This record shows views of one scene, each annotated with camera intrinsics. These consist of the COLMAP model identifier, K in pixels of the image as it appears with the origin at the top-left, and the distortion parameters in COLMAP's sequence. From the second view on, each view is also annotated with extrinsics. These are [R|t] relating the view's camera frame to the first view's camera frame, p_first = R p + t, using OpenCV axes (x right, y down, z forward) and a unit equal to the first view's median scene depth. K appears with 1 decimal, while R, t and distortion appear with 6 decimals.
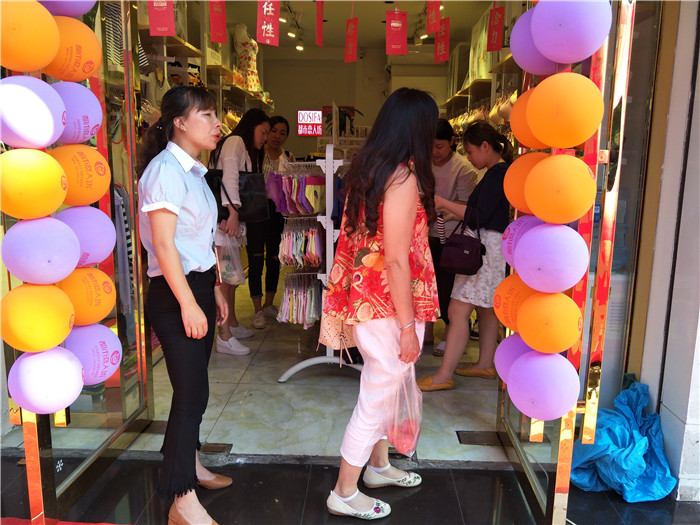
lens RADIAL K [[592.5, 0, 354.3], [0, 592.5, 265.1], [0, 0, 1]] dist [0.109013, -0.291990]
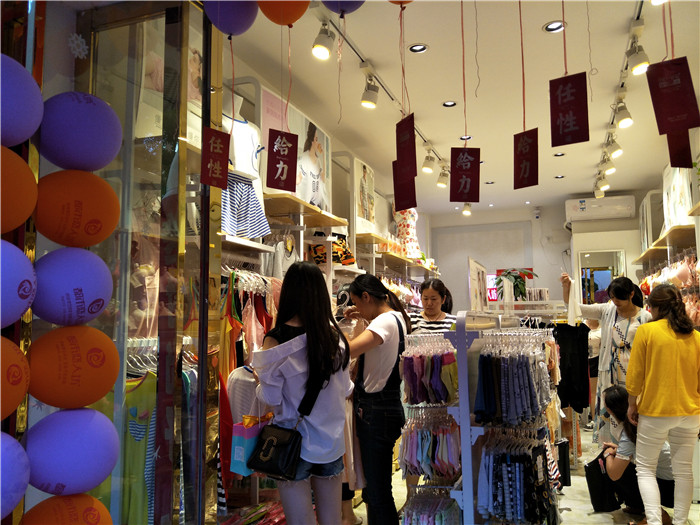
lens RADIAL K [[592.5, 0, 354.3], [0, 592.5, 265.1], [0, 0, 1]] dist [0.109013, -0.291990]
pose [[0.950161, -0.058001, -0.306318, 0.031826], [-0.027992, 0.962701, -0.269114, -0.025234], [0.310501, 0.264276, 0.913098, 0.119377]]
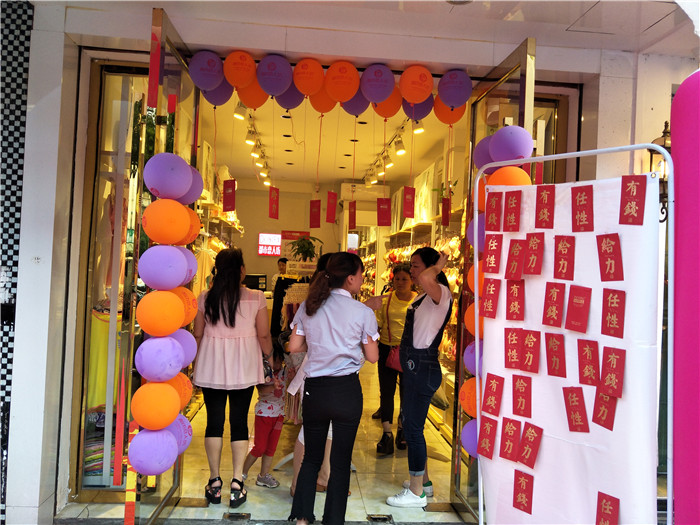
lens RADIAL K [[587.4, 0, 345.6], [0, 587.4, 270.9], [0, 0, 1]] dist [0.335861, -0.655115]
pose [[0.994782, 0.033382, 0.096413, -0.057107], [-0.016198, 0.984648, -0.173797, 0.004813], [-0.100734, 0.171328, 0.980051, -0.154549]]
